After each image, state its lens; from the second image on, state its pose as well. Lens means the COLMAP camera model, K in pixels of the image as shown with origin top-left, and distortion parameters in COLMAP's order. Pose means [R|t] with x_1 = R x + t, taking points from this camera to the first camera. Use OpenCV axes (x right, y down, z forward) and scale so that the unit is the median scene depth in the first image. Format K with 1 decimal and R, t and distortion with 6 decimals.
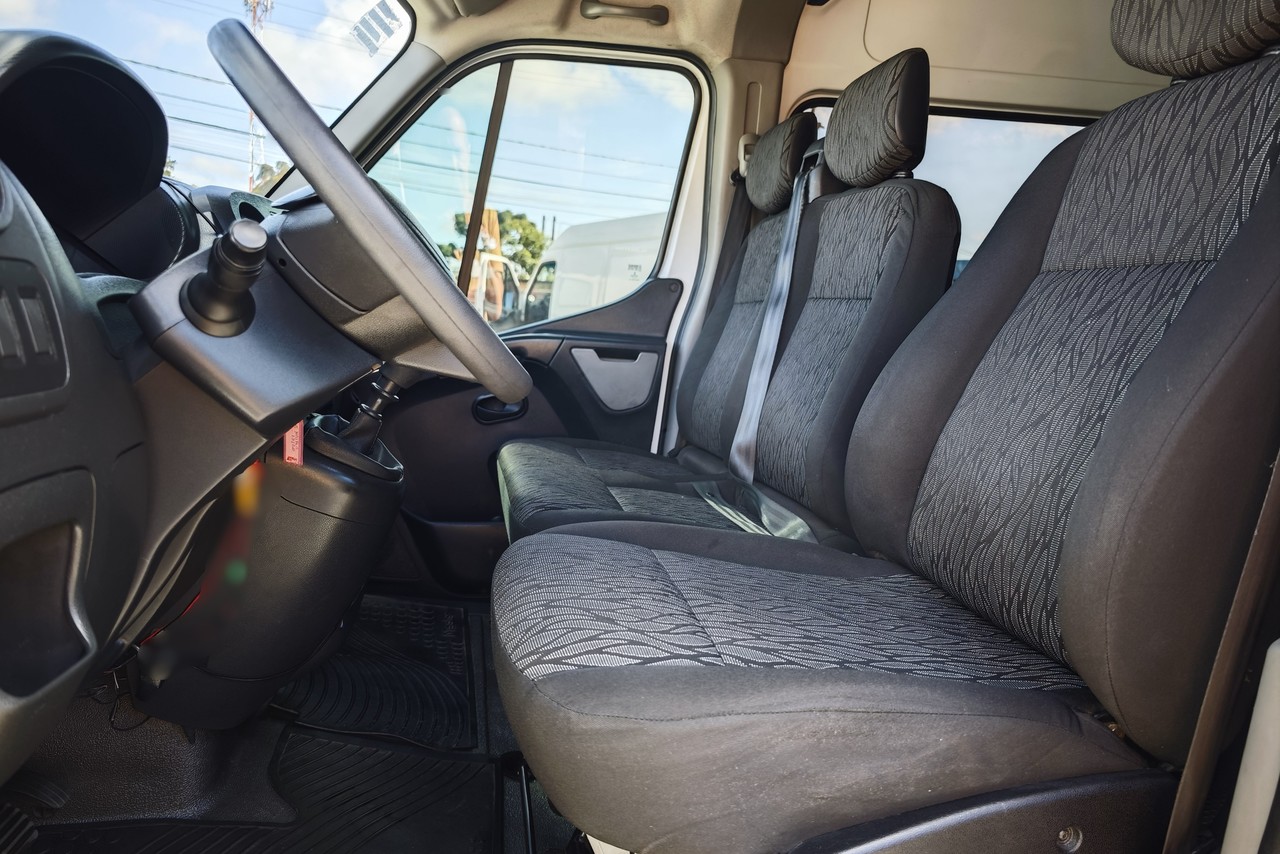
lens RADIAL K [[874.9, 0, 627.3], [0, 874.9, 434.4], [0, 0, 1]] dist [0.005234, -0.006568]
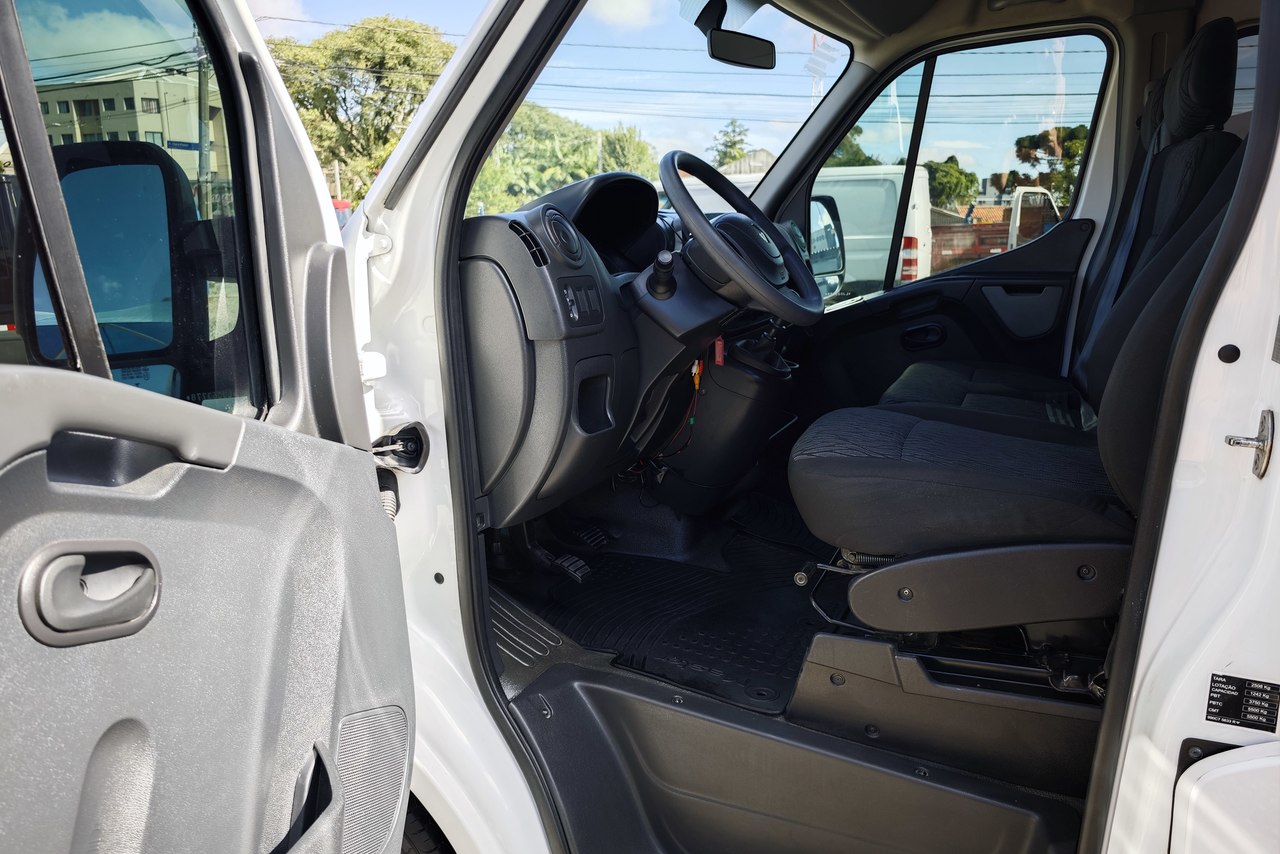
lens RADIAL K [[874.9, 0, 644.0], [0, 874.9, 424.6], [0, 0, 1]] dist [0.005234, -0.006568]
pose [[0.829190, 0.031633, -0.558072, 0.453867], [-0.001350, 0.998508, 0.054593, 0.052222], [0.558966, -0.044514, 0.827995, -0.543706]]
